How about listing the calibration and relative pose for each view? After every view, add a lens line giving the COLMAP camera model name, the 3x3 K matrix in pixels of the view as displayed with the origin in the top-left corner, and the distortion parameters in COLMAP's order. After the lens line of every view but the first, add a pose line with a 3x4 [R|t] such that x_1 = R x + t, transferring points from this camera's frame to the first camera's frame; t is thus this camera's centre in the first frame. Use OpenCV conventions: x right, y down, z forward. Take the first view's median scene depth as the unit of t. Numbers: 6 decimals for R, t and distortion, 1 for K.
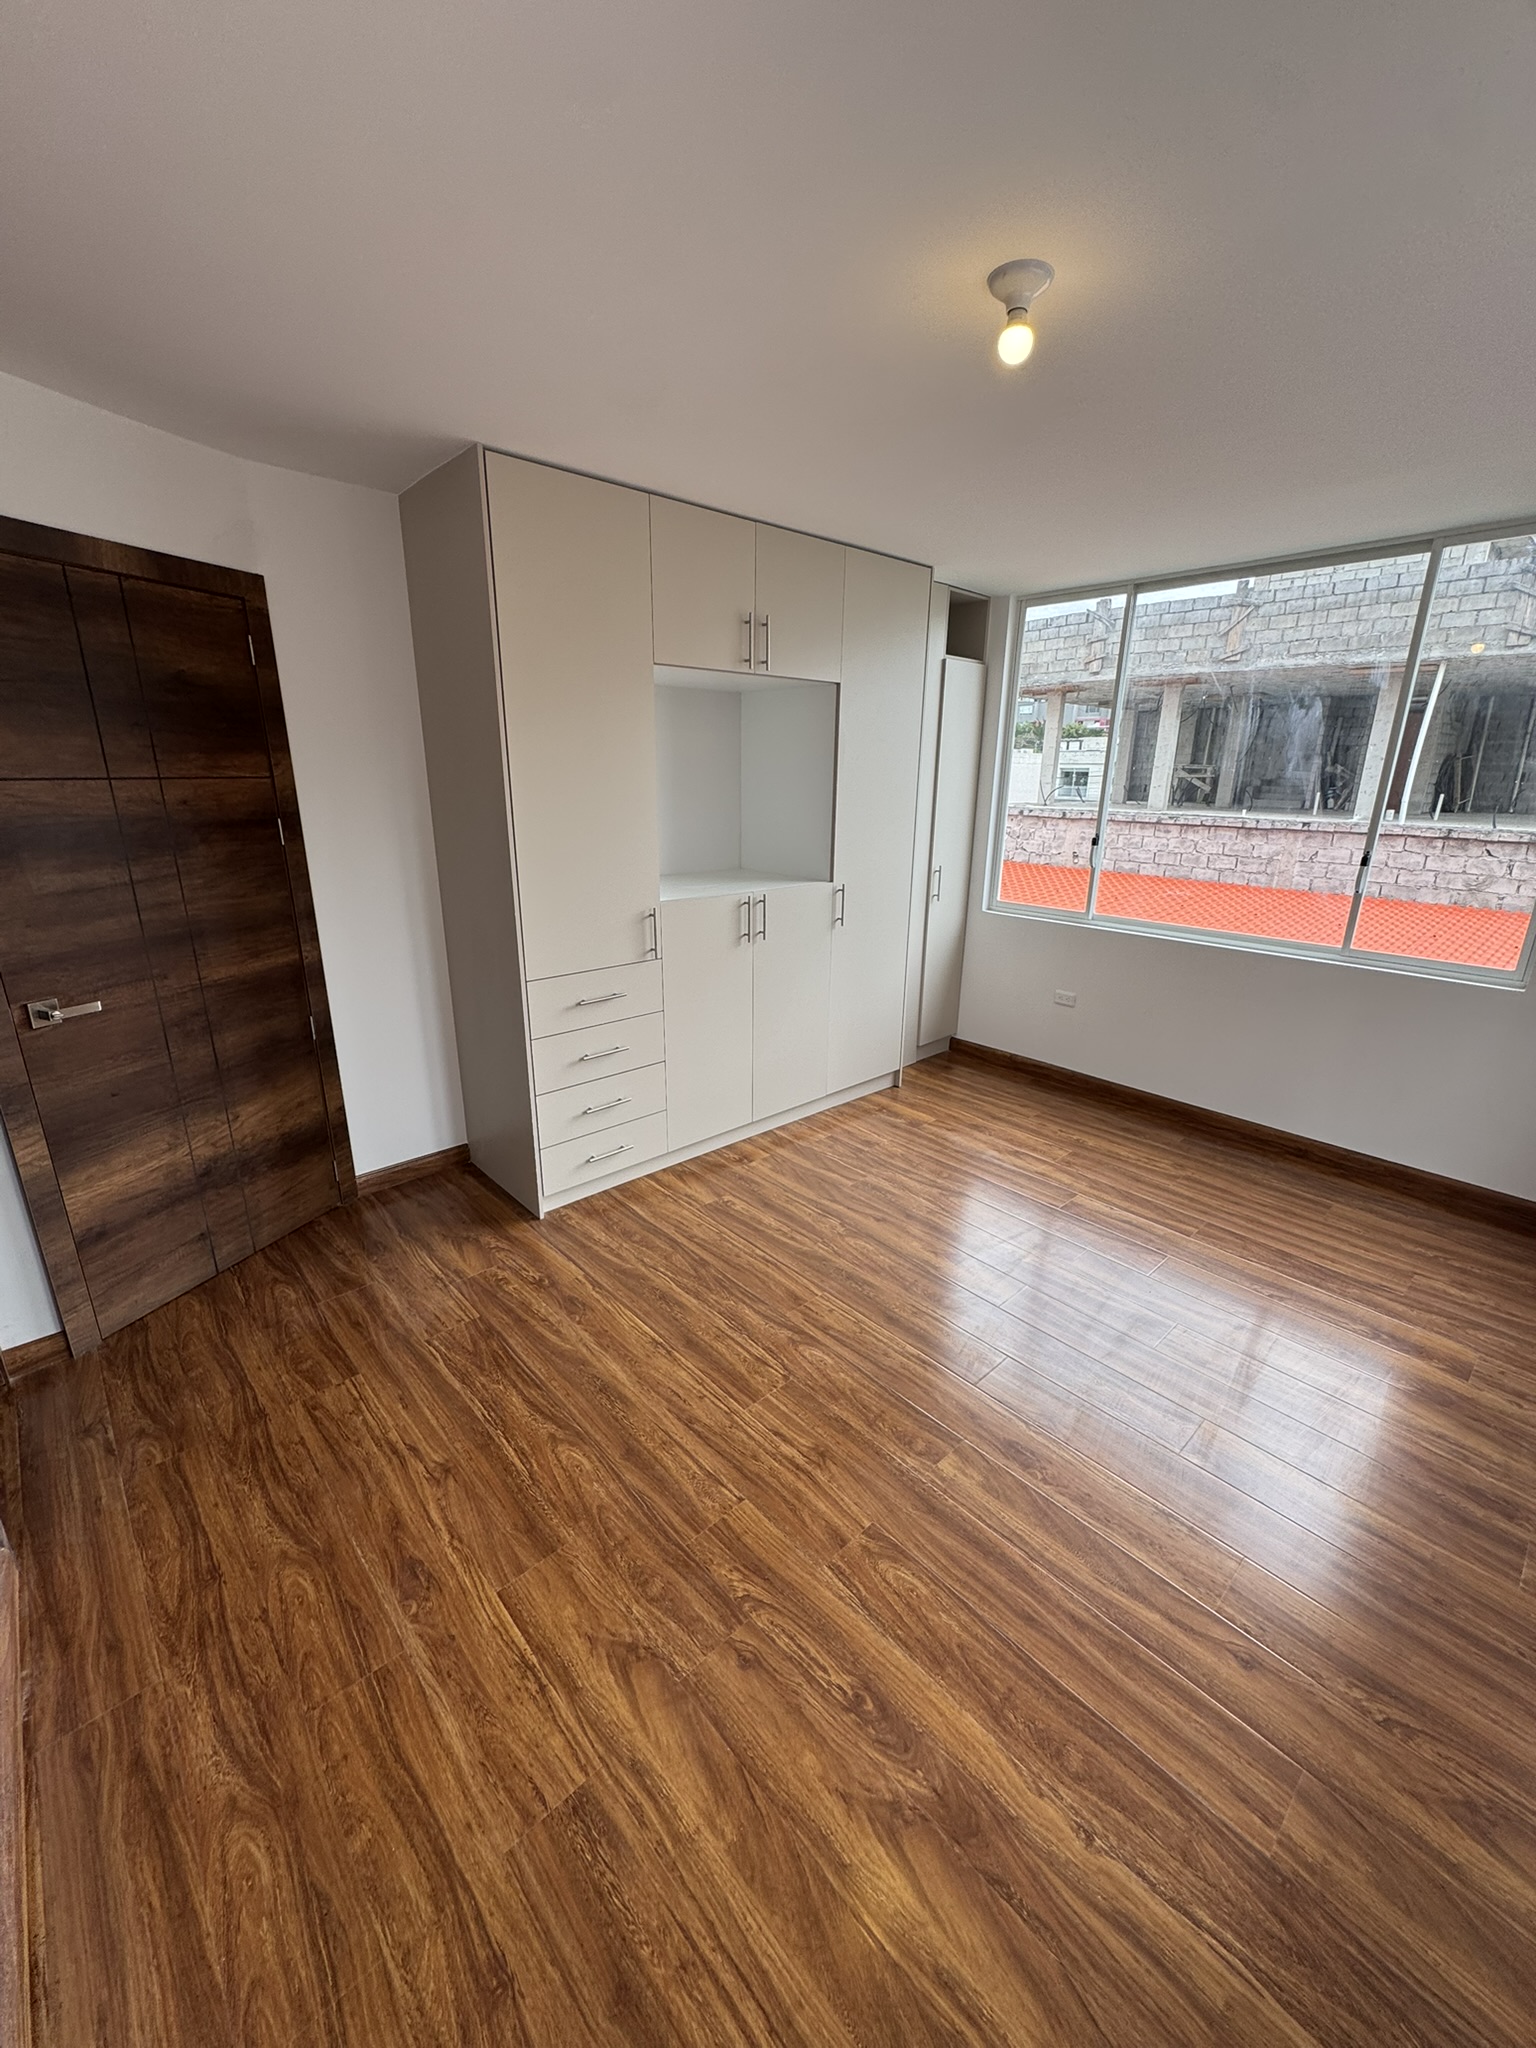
lens RADIAL K [[815.6, 0, 769.1], [0, 815.6, 1026.5], [0, 0, 1]] dist [-0.005594, 0.000671]
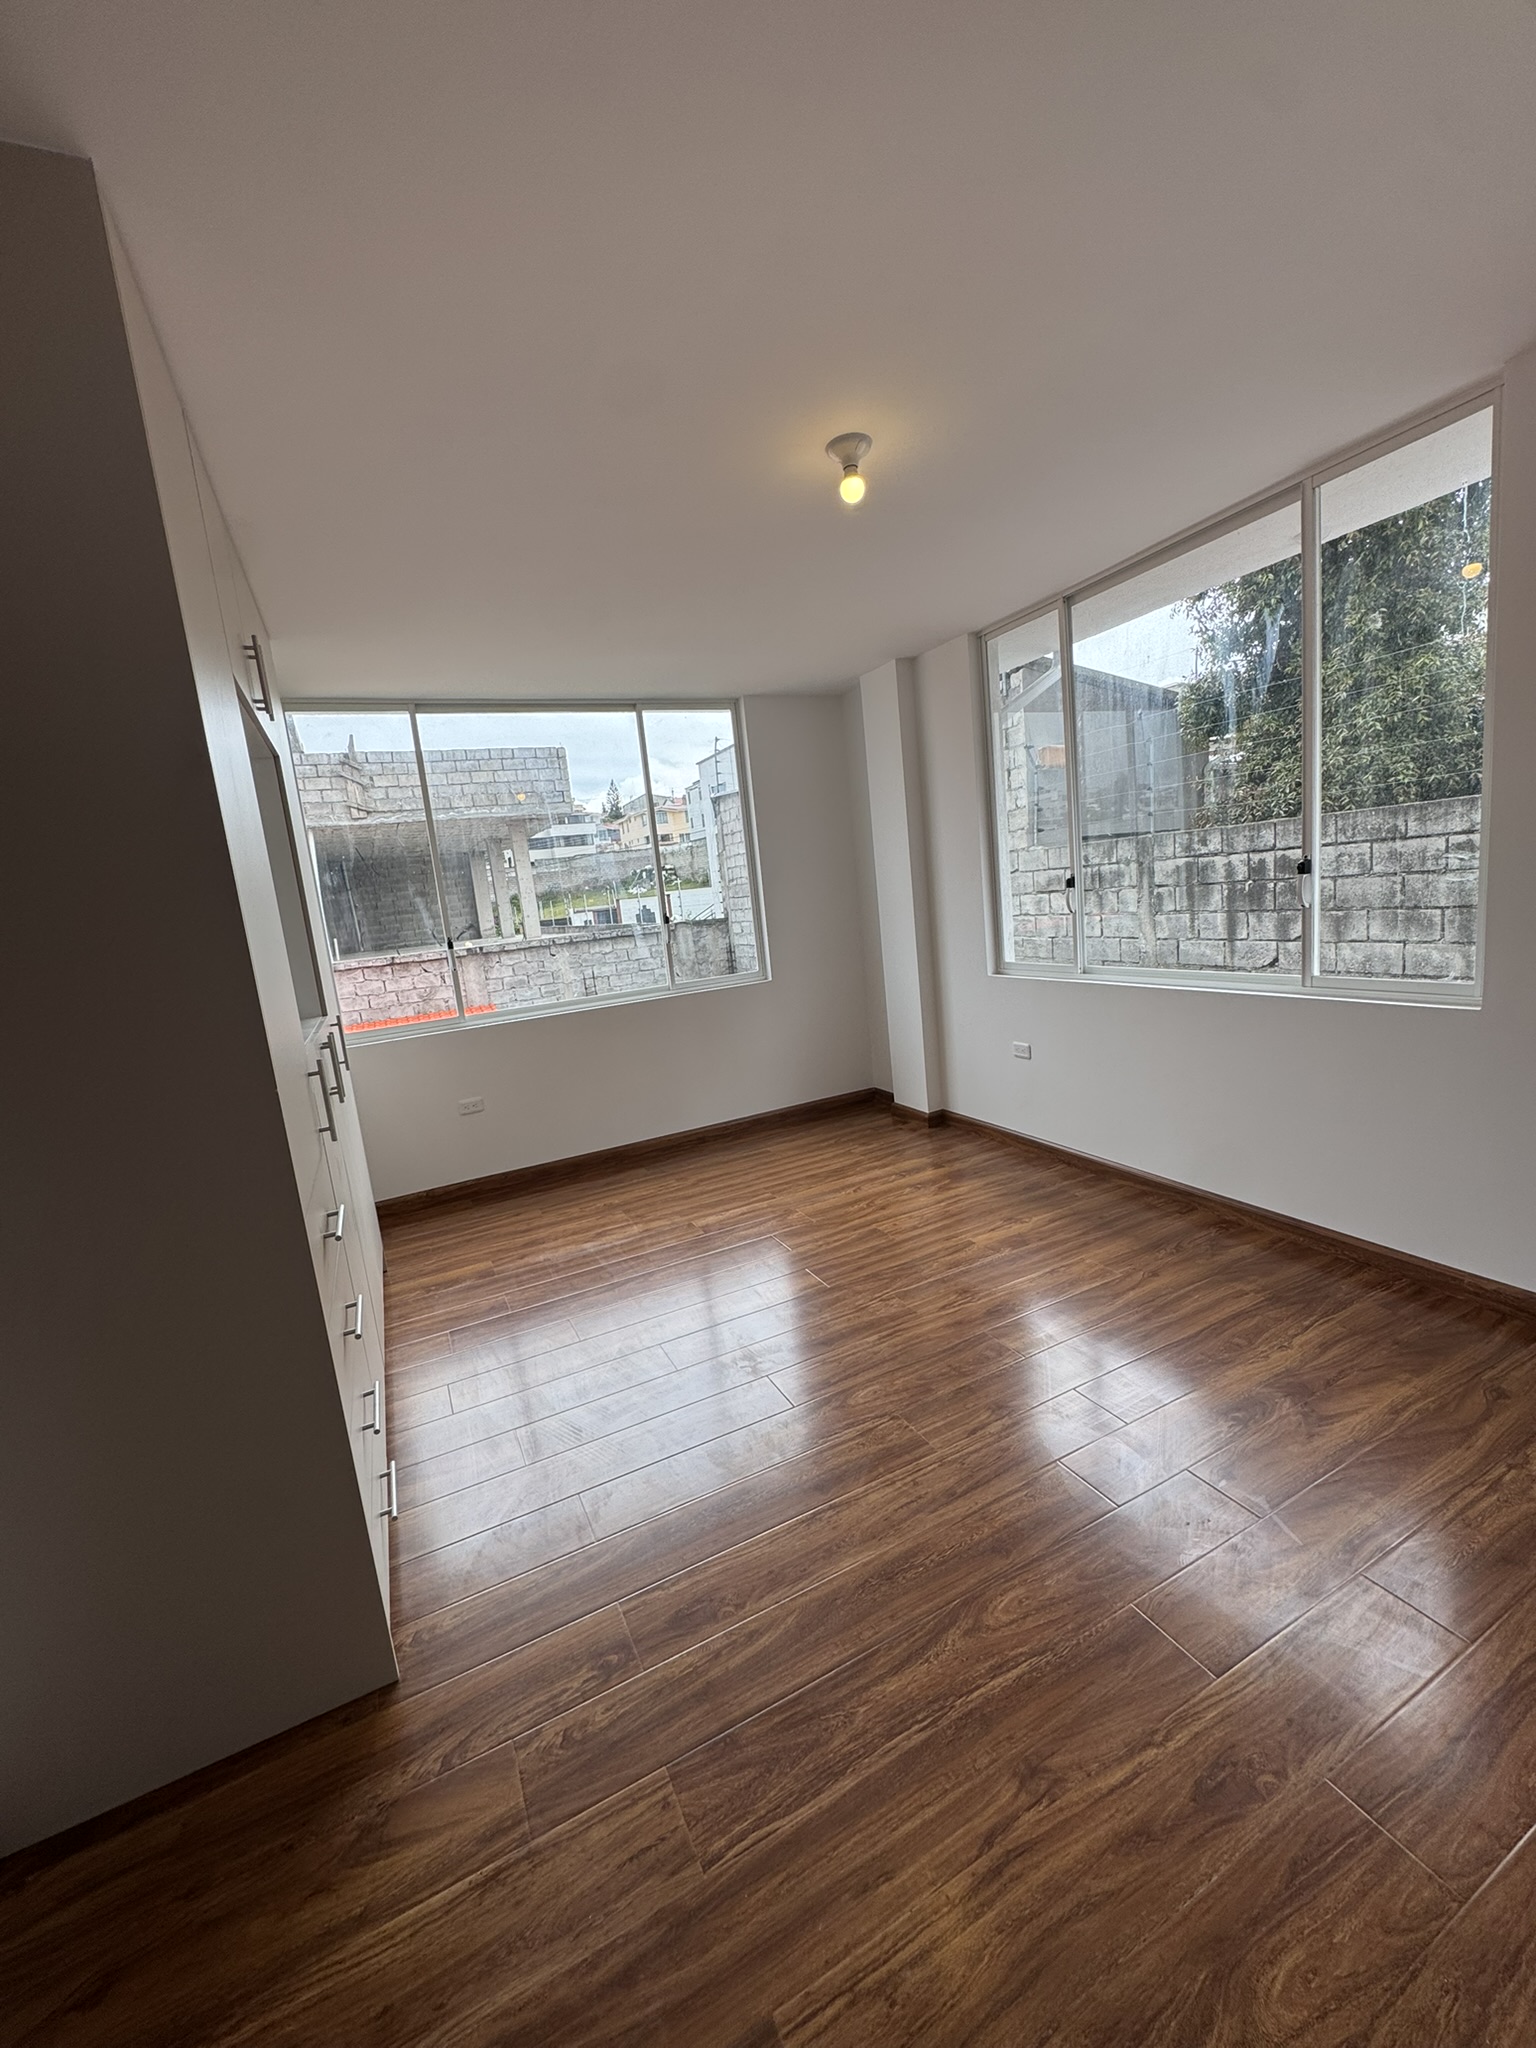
lens RADIAL K [[815.6, 0, 768.4], [0, 815.6, 1027.5], [0, 0, 1]] dist [-0.005594, 0.000671]
pose [[0.280102, -0.197563, 0.939421, -0.546803], [0.387103, 0.918749, 0.077795, -0.075686], [-0.878461, 0.341861, 0.333821, 0.443554]]
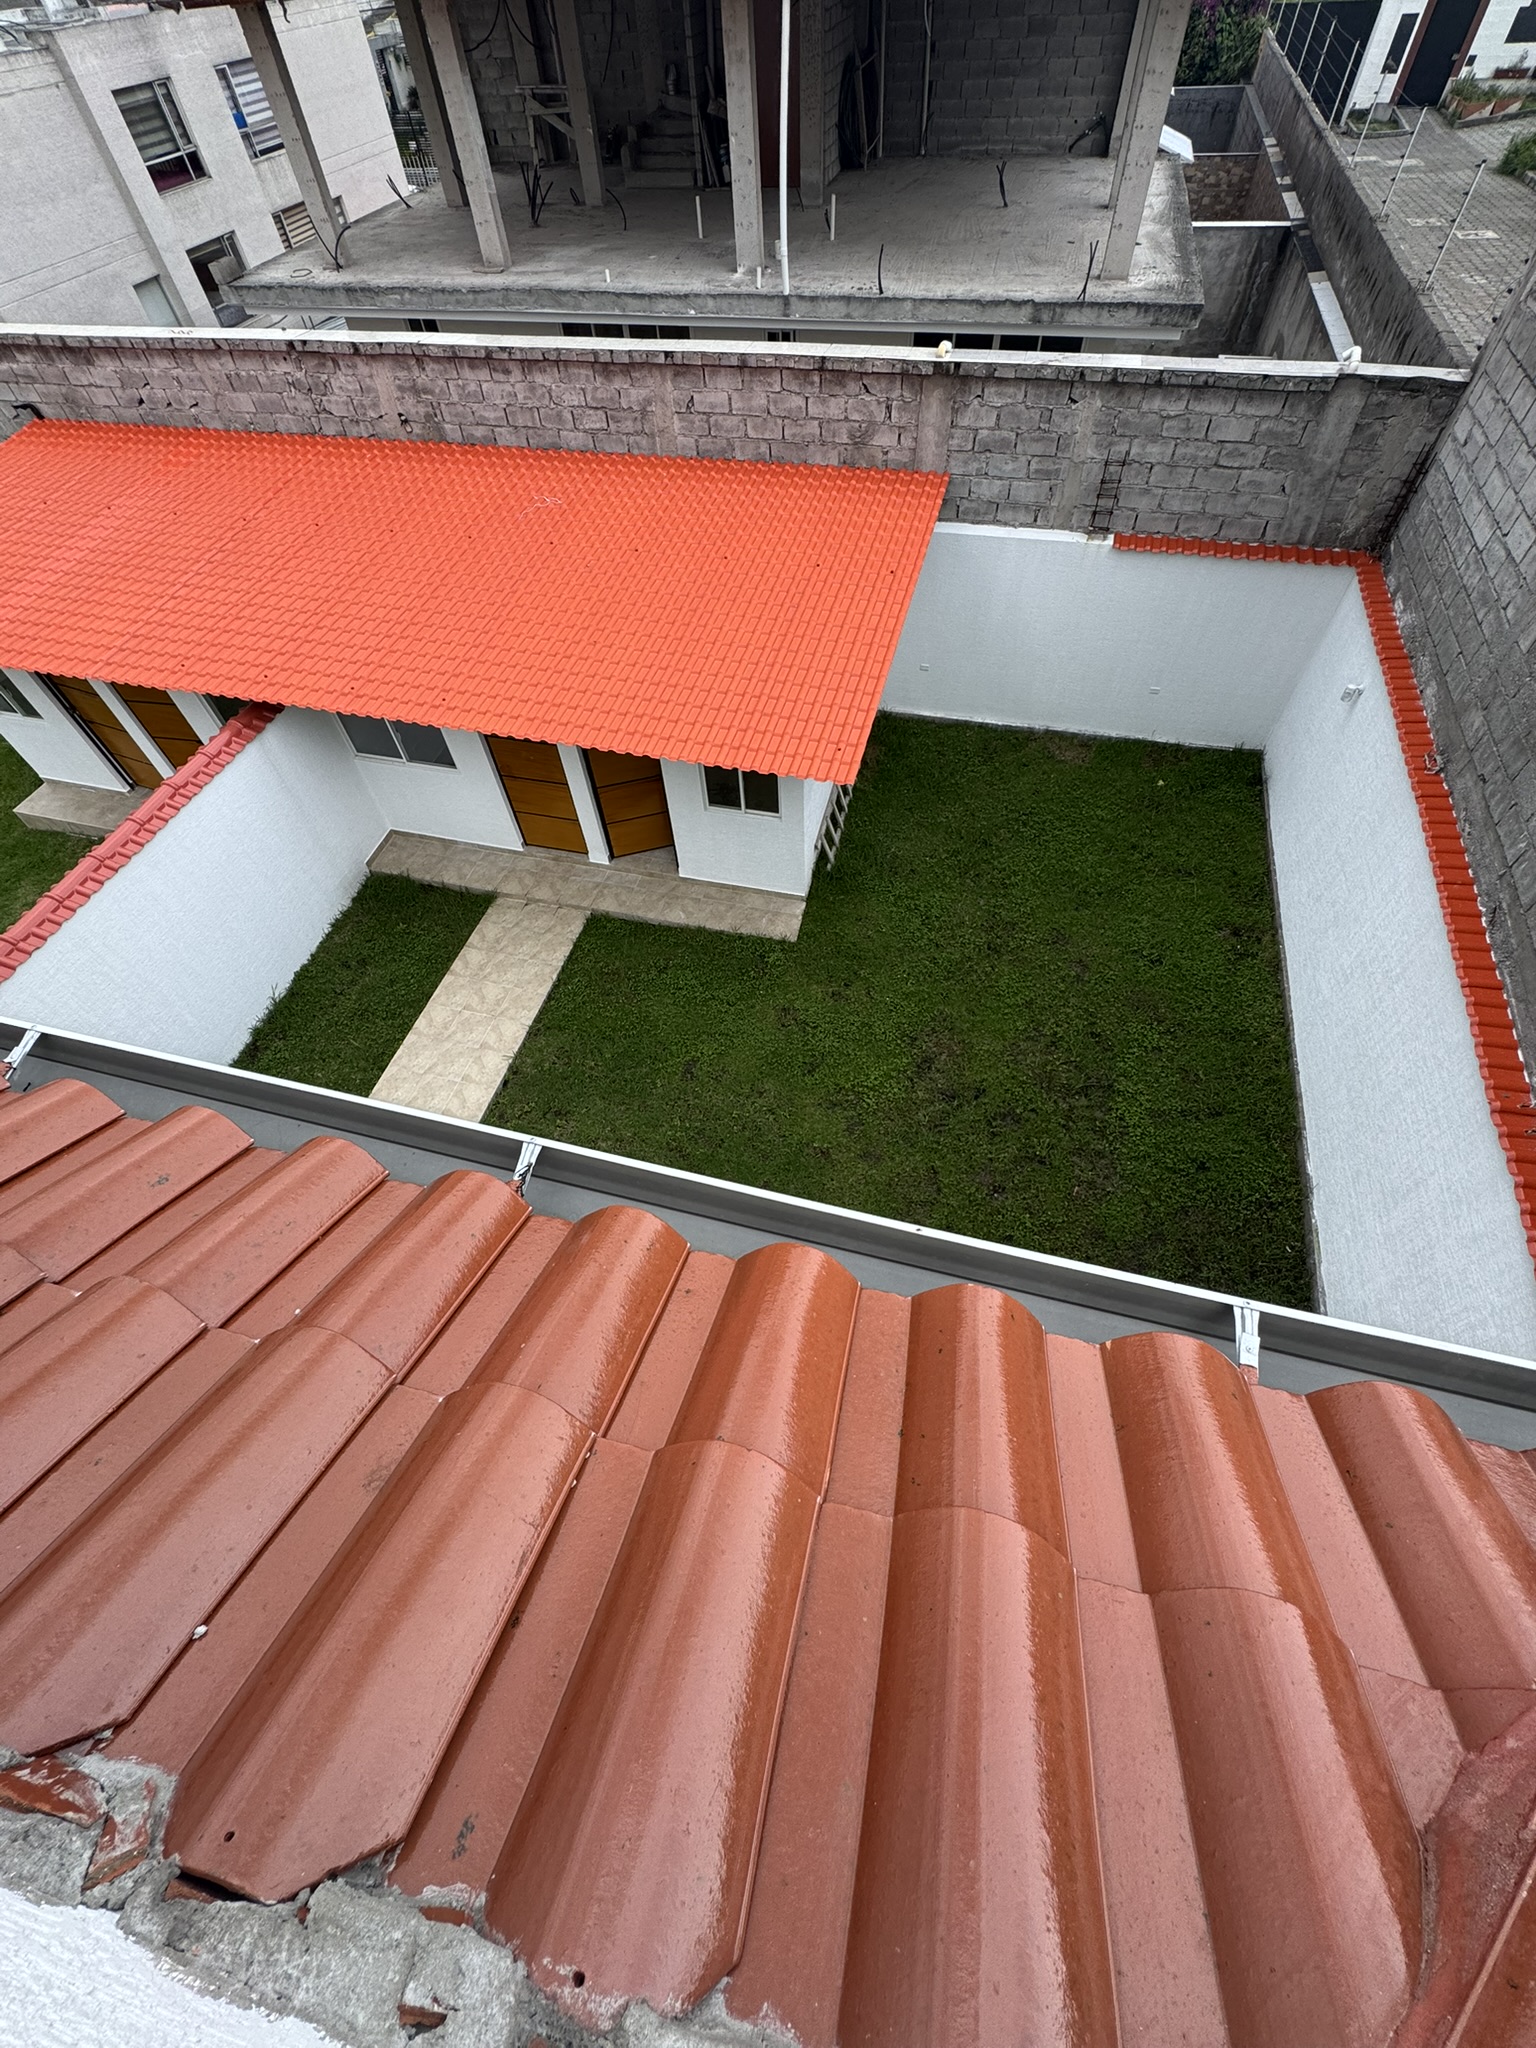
lens RADIAL K [[815.6, 0, 767.6], [0, 815.6, 1027.3], [0, 0, 1]] dist [-0.005594, 0.000671]
pose [[0.839462, -0.469831, 0.273061, 0.925198], [0.212853, 0.746621, 0.630278, -0.862041], [-0.499998, -0.470973, 0.726765, 0.540281]]
